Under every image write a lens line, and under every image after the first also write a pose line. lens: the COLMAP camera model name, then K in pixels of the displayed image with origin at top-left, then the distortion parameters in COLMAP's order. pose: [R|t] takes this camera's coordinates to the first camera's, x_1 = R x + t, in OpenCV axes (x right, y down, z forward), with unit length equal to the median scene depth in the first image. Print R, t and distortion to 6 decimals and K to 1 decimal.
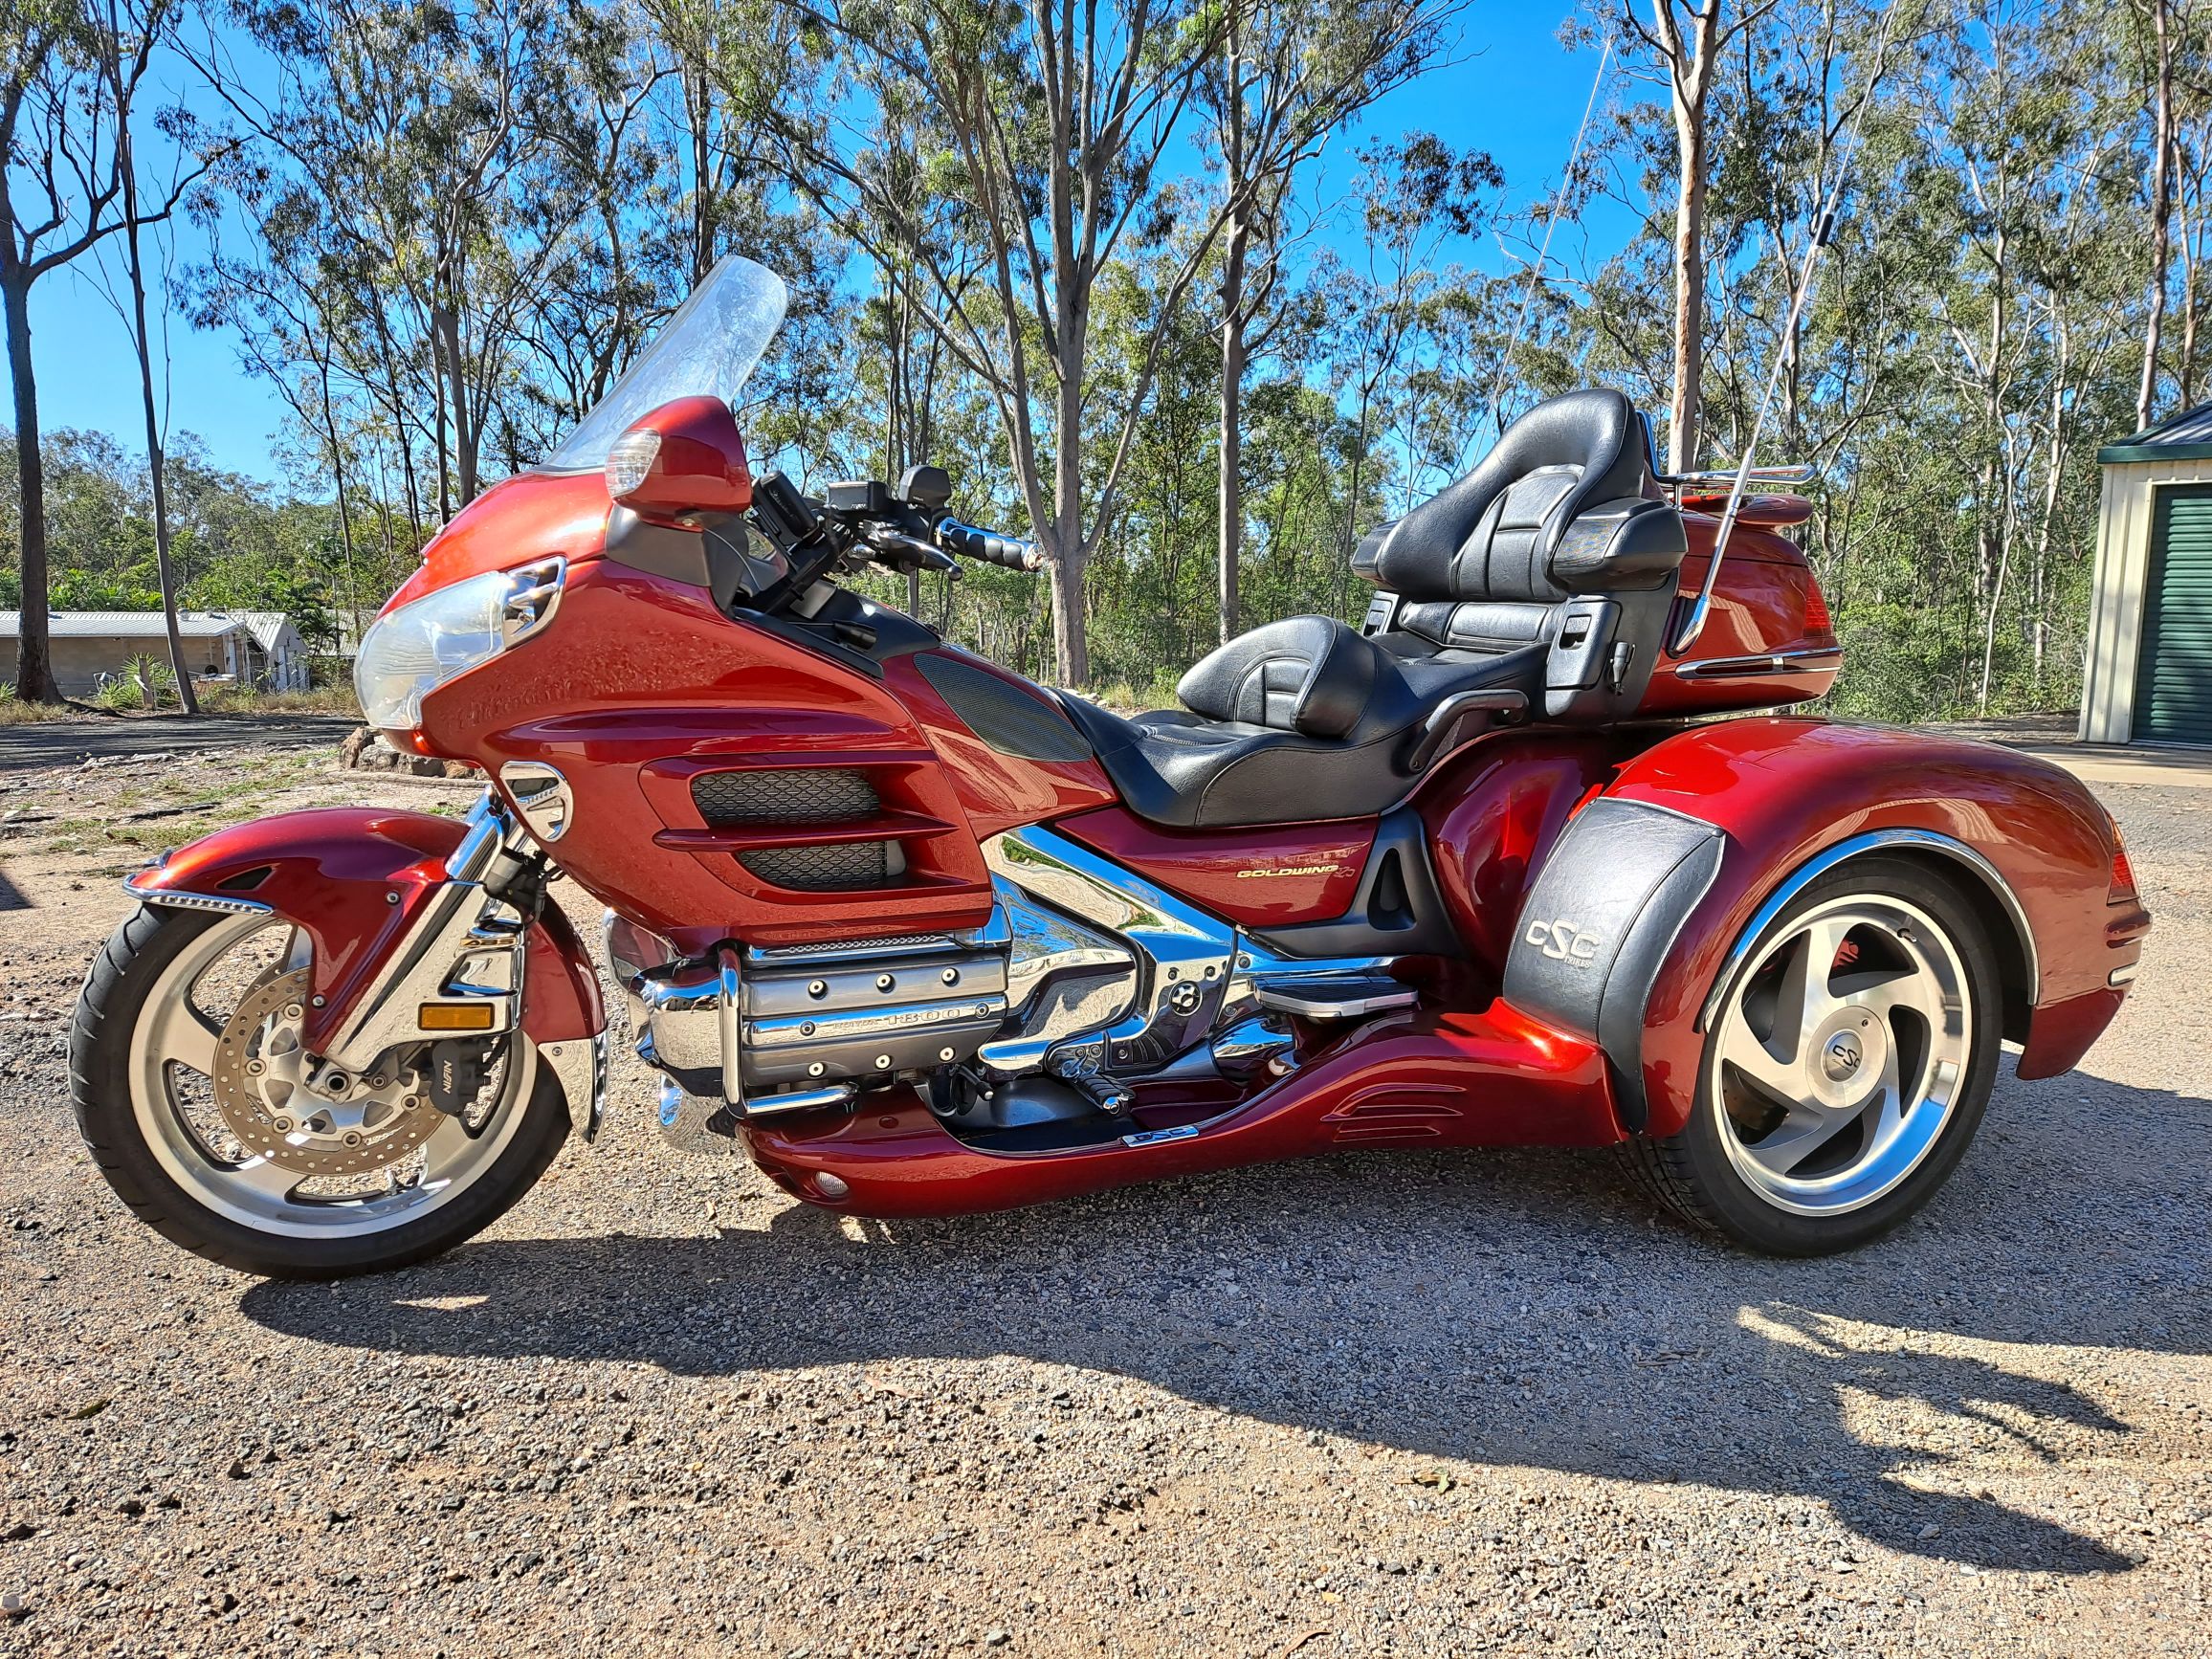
lens RADIAL K [[1598.0, 0, 1102.7], [0, 1598.0, 827.6], [0, 0, 1]] dist [0.069787, -0.062685]
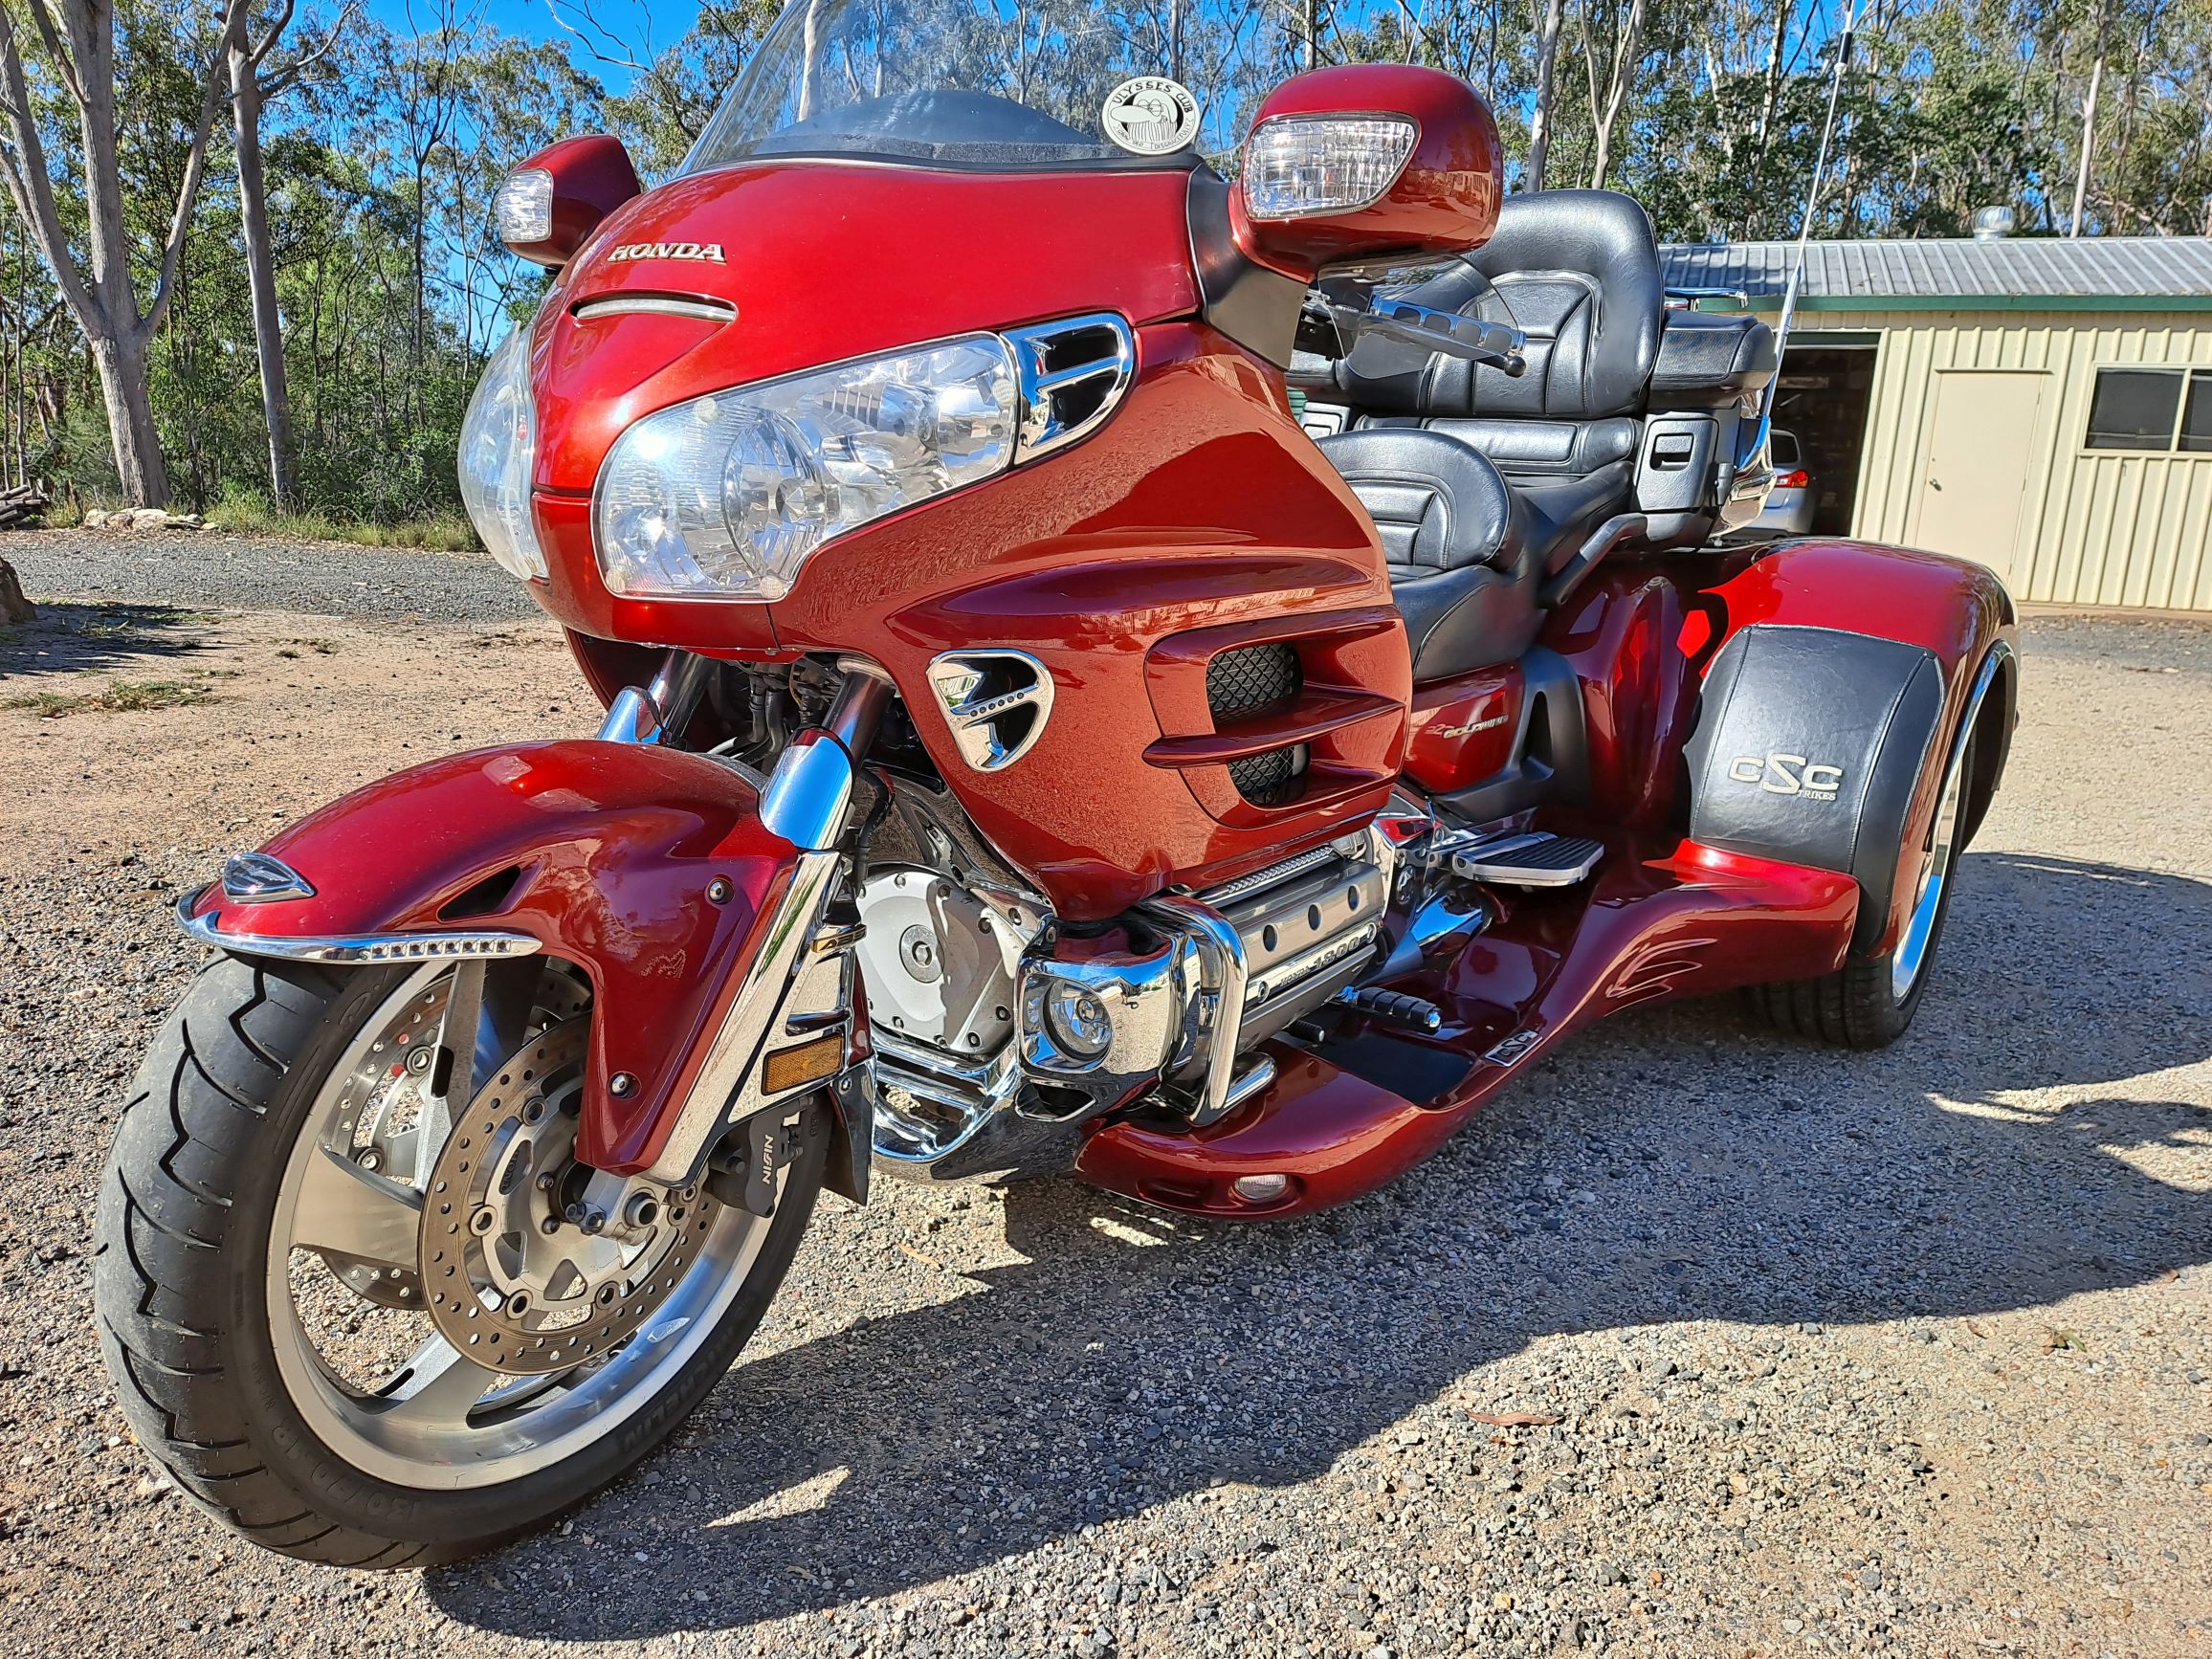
lens RADIAL K [[1598.0, 0, 1094.9], [0, 1598.0, 838.1], [0, 0, 1]] dist [0.069787, -0.062685]
pose [[0.836805, -0.118211, 0.534587, -0.510017], [0.054637, 0.989569, 0.133294, -0.038629], [-0.544768, -0.082333, 0.834535, 0.344780]]
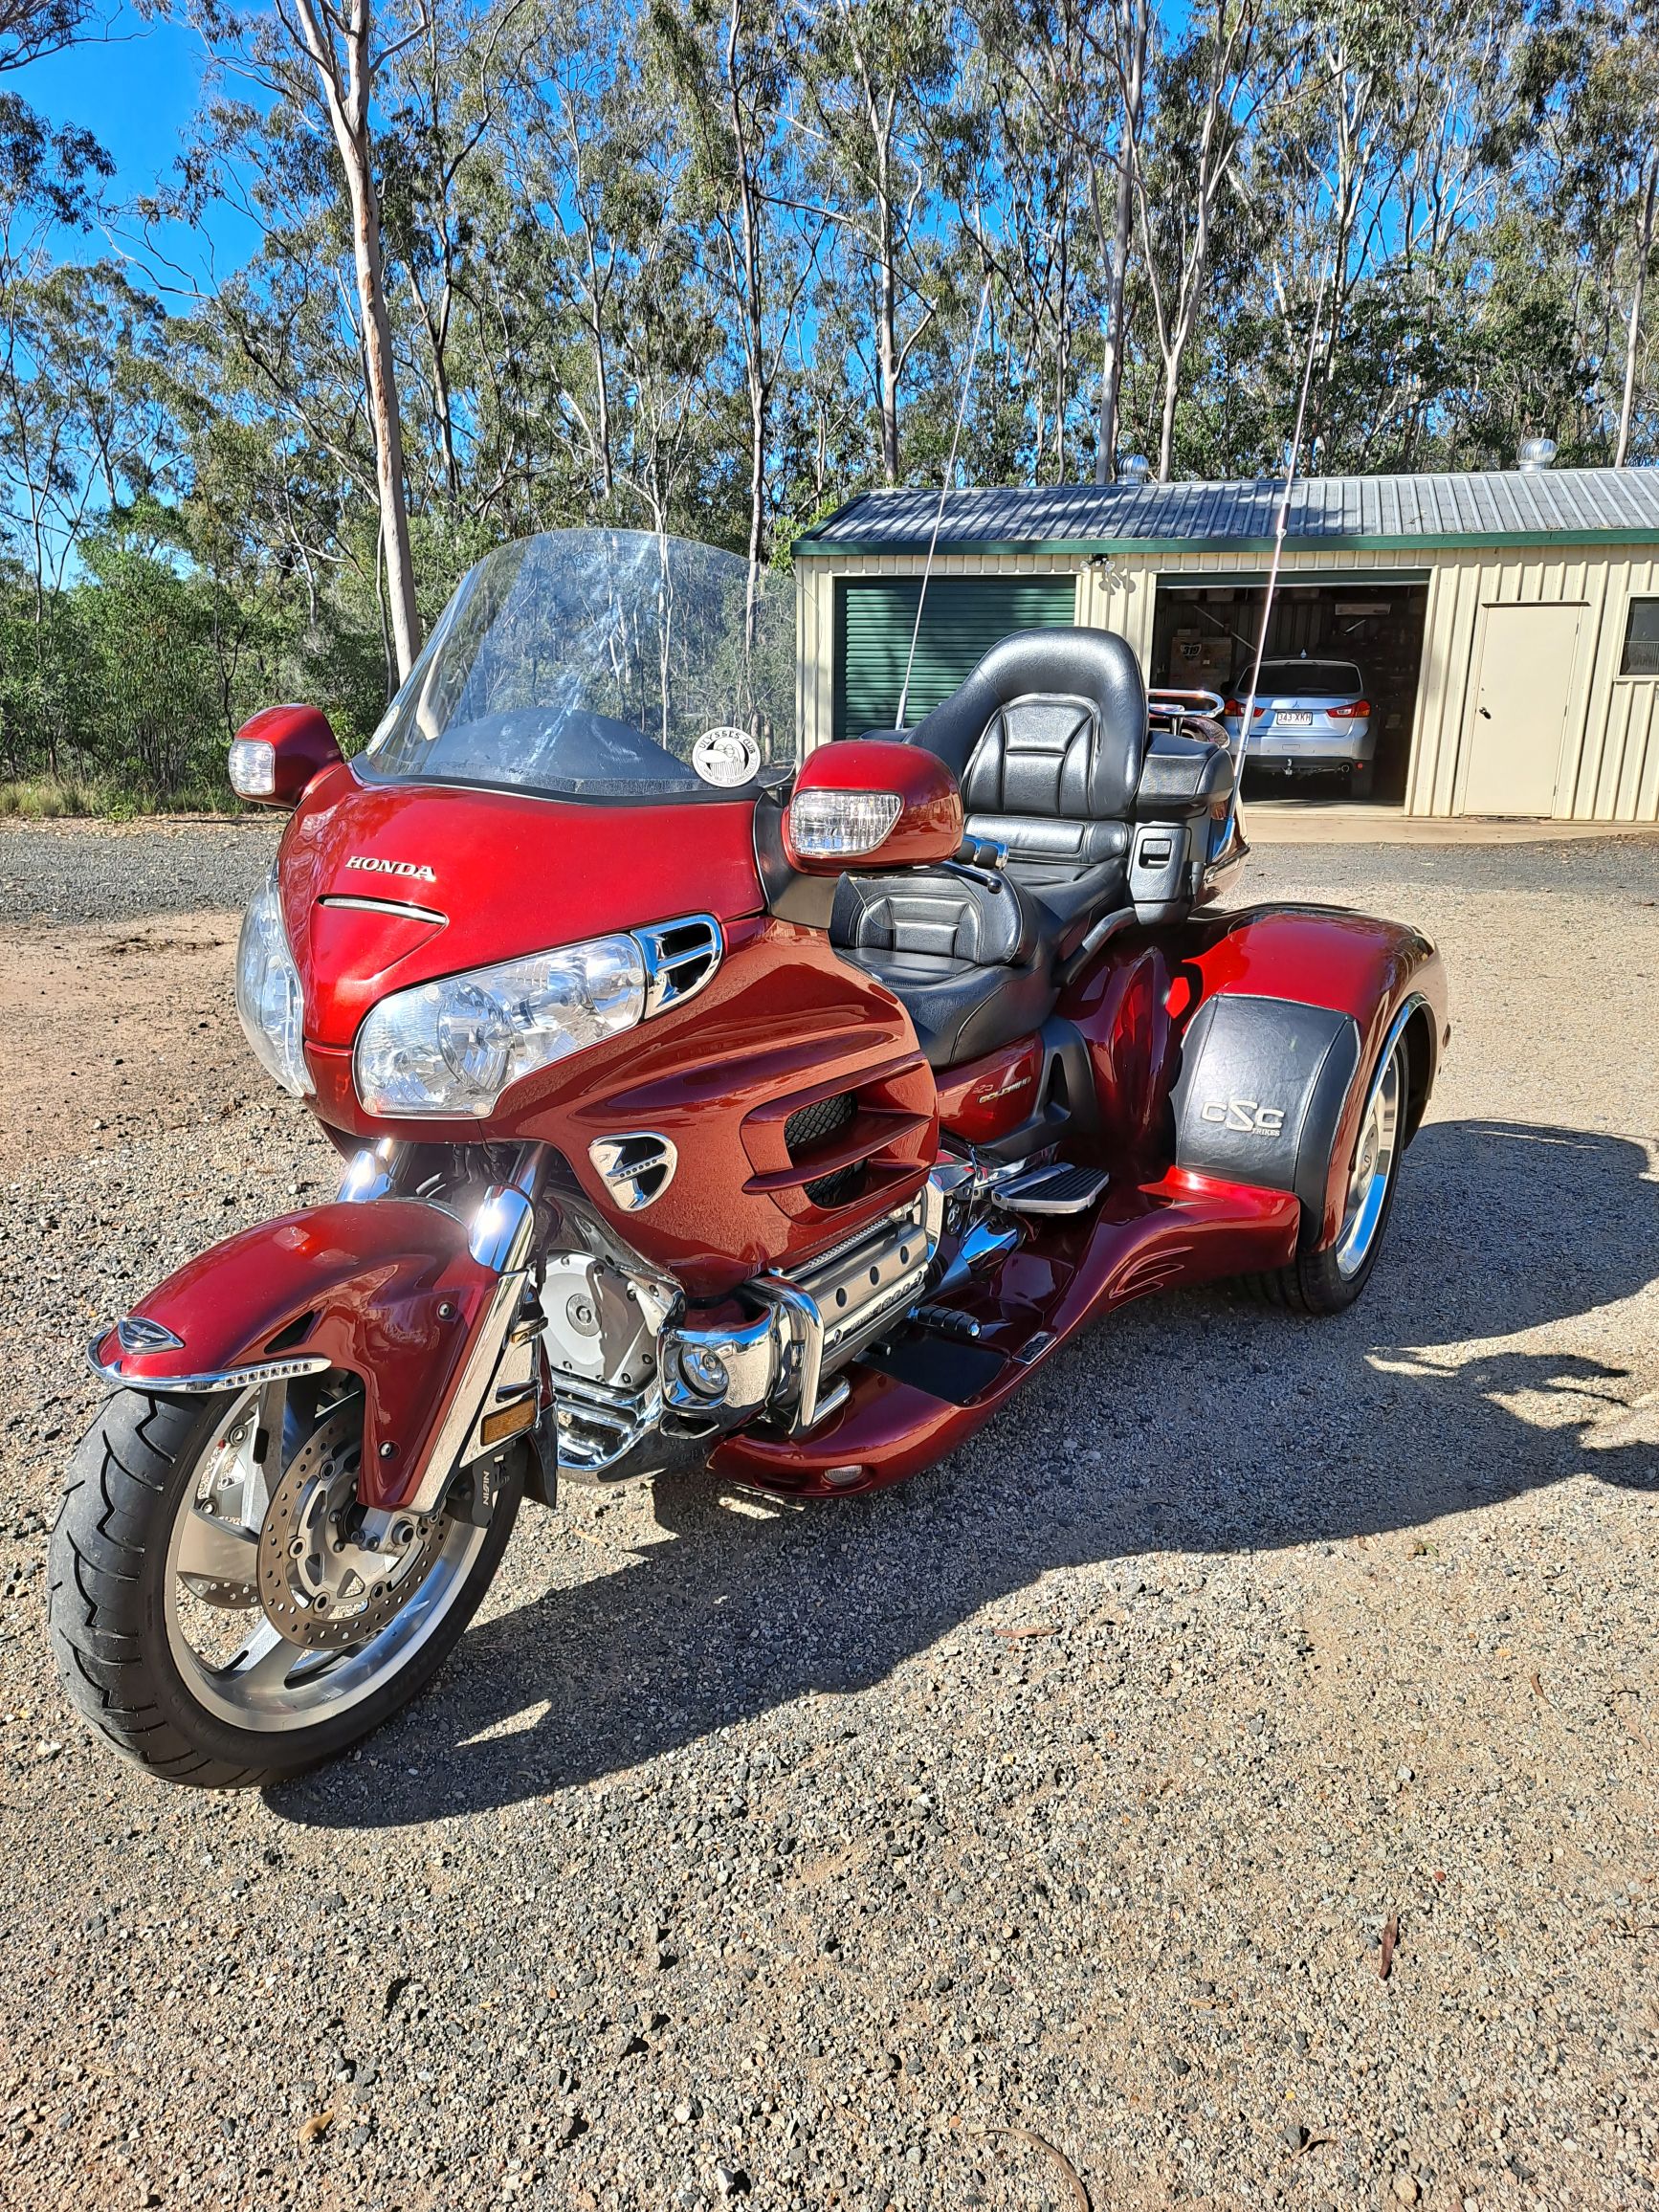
lens RADIAL K [[1598.0, 0, 806.6], [0, 1598.0, 1113.4], [0, 0, 1]] dist [0.069787, -0.062685]
pose [[0.796600, -0.173688, 0.579017, -0.611228], [0.086953, 0.980796, 0.174581, -0.154908], [-0.598220, -0.088723, 0.796405, 0.172444]]
